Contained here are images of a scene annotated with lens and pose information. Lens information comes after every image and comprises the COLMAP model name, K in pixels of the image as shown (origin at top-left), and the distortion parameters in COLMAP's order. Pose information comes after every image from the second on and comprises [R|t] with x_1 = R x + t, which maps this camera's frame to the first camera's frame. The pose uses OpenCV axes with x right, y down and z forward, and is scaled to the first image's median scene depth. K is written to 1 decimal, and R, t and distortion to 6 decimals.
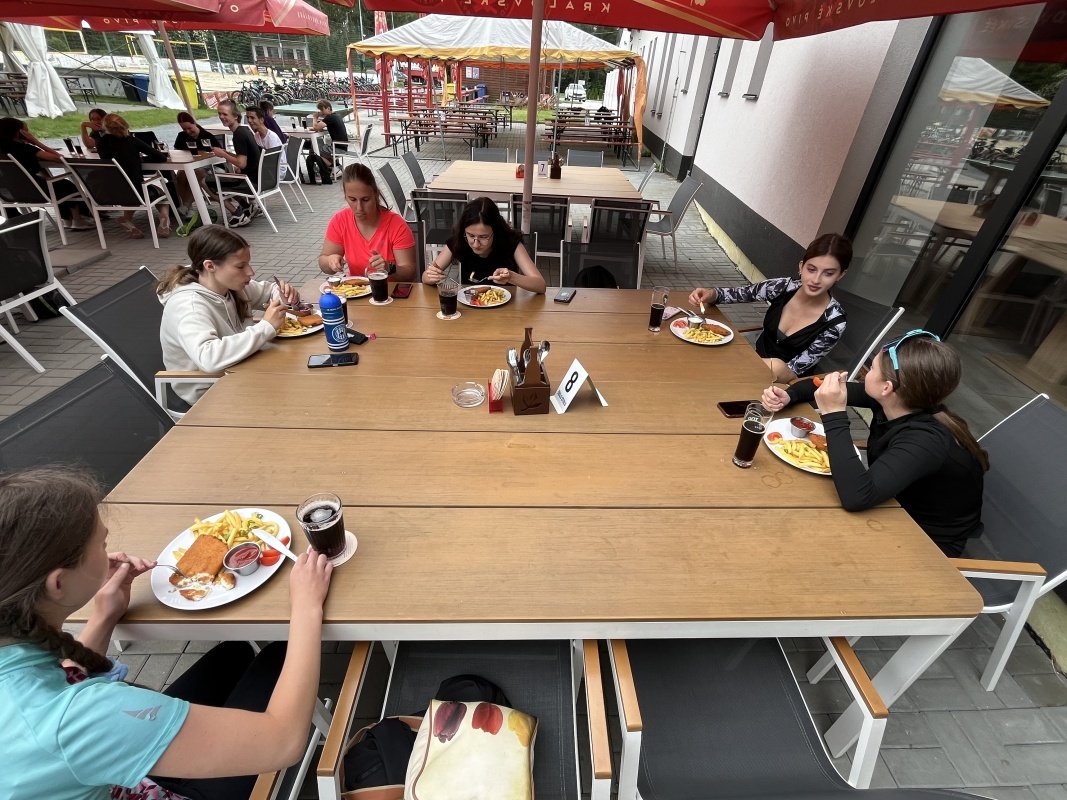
lens RADIAL K [[475.3, 0, 533.5], [0, 475.3, 400.0], [0, 0, 1]] dist [-0.001111, 0.000015]
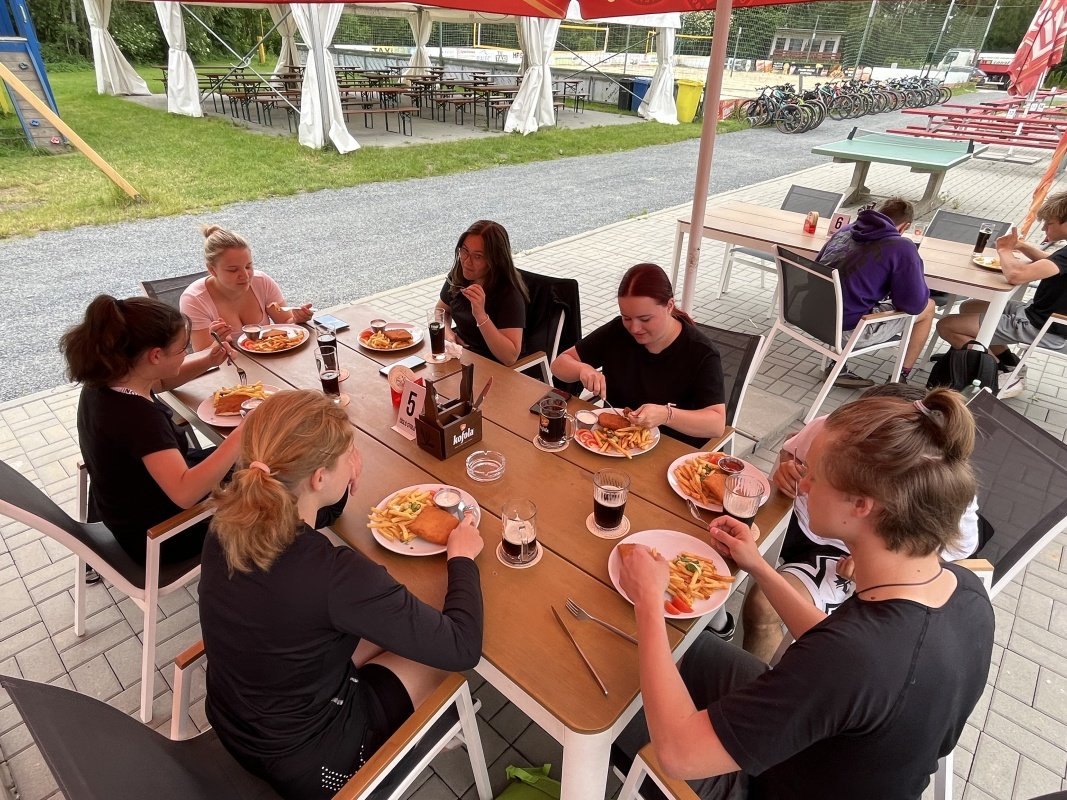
lens RADIAL K [[608.6, 0, 533.5], [0, 608.6, 400.0], [0, 0, 1]] dist [-0.003088, -0.000319]
pose [[0.722784, 0.327750, -0.608410, -0.182057], [-0.387589, 0.921138, 0.035766, -0.166549], [0.572152, 0.209962, 0.792817, 0.220905]]
